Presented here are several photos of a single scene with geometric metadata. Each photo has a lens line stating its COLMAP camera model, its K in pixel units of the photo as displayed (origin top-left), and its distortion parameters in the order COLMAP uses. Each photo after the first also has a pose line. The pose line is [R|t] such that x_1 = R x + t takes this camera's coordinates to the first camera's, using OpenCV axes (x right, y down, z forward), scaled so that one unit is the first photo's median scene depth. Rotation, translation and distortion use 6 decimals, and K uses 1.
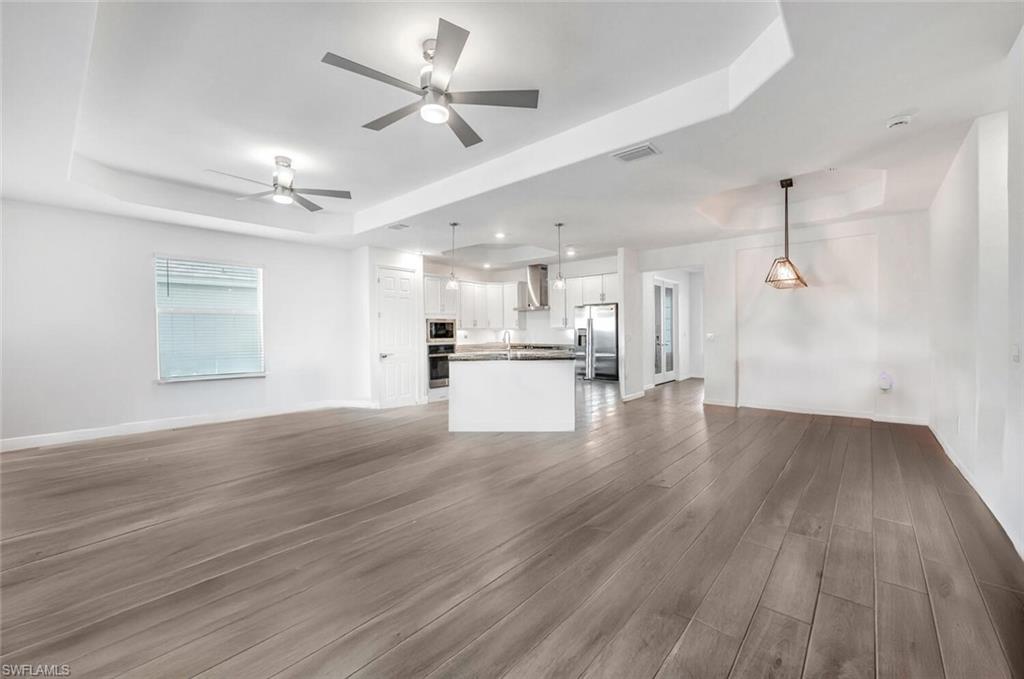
lens RADIAL K [[416.3, 0, 511.8], [0, 416.3, 328.3], [0, 0, 1]] dist [-0.001250, -0.000025]
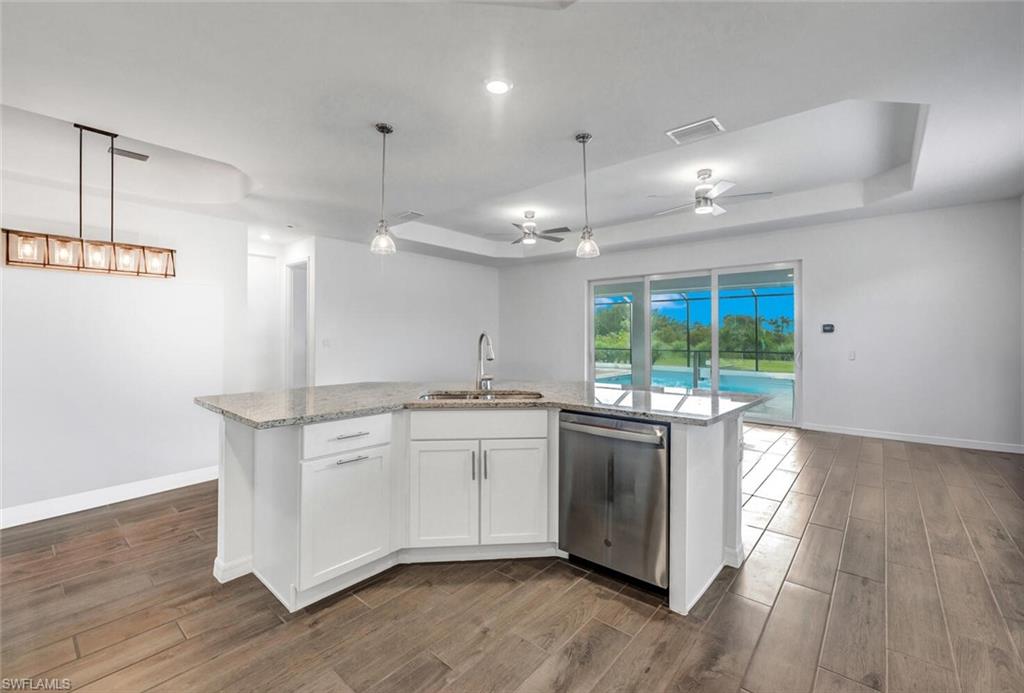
lens RADIAL K [[440.3, 0, 522.0], [0, 440.3, 332.2], [0, 0, 1]] dist [-0.000137, -0.000228]
pose [[-0.999838, 0.005391, -0.017189, -0.029959], [0.005649, 0.999872, -0.014943, 0.010481], [0.017107, -0.015038, -0.999741, 1.091152]]
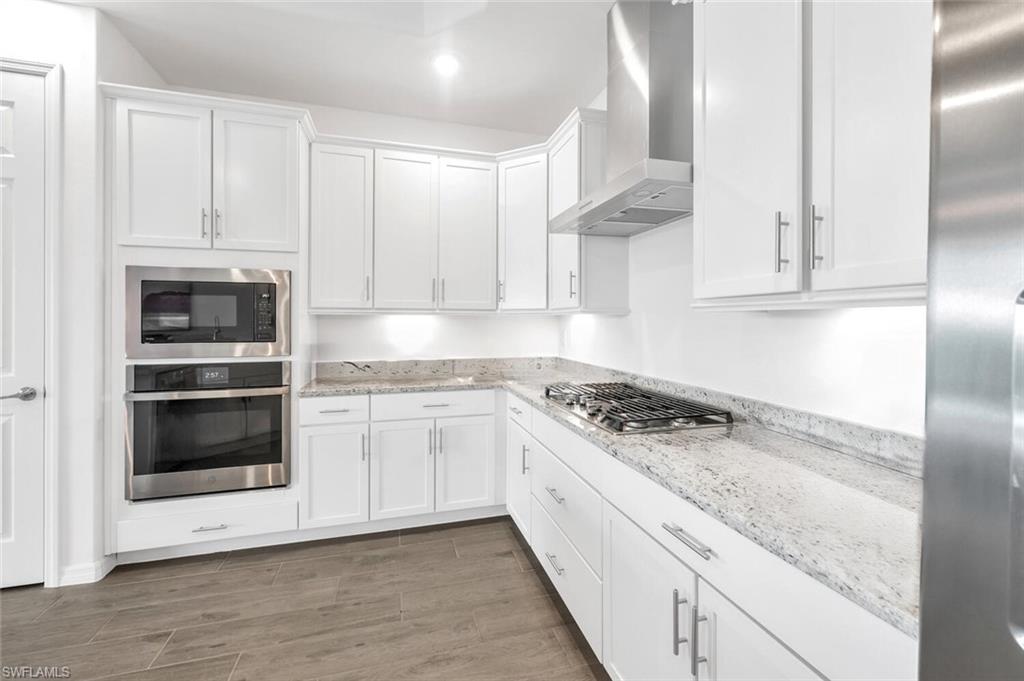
lens RADIAL K [[413.3, 0, 509.3], [0, 413.3, 321.8], [0, 0, 1]] dist [-0.001055, 0.000101]
pose [[0.834059, 0.012570, -0.551532, 0.131573], [-0.008642, 0.999915, 0.009720, 0.007230], [0.551608, -0.003341, 0.834097, 0.904223]]
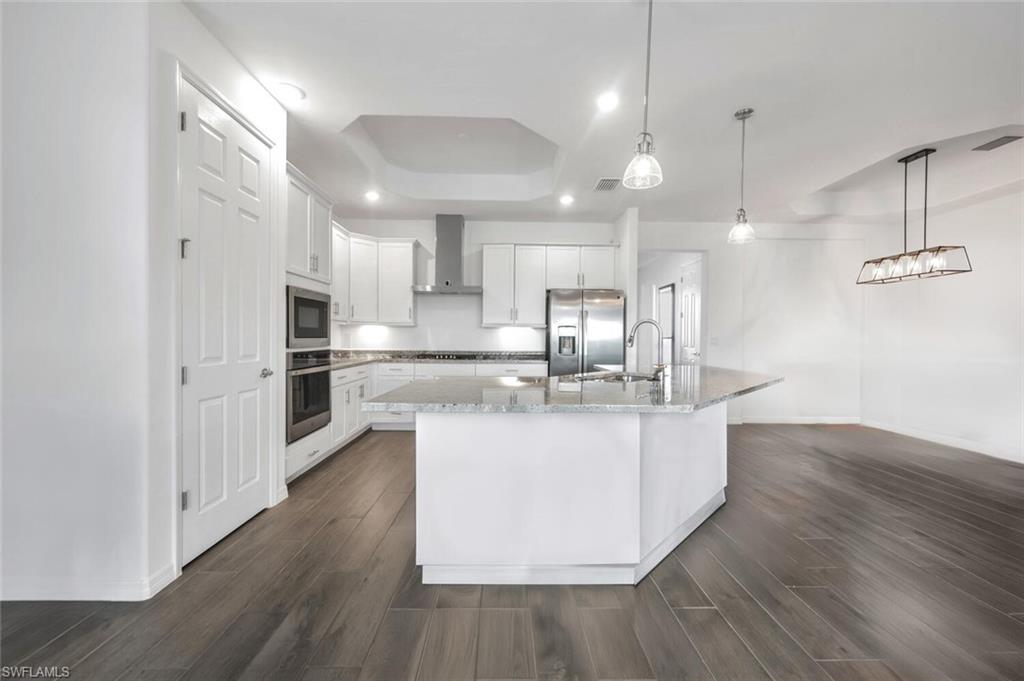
lens RADIAL K [[407.0, 0, 512.0], [0, 407.0, 340.5], [0, 0, 1]] dist [-0.001927, -0.000352]
pose [[0.743325, 0.011711, 0.668828, -0.296155], [-0.018515, 0.999824, 0.003071, 0.022355], [-0.668674, -0.014666, 0.743411, 0.577022]]
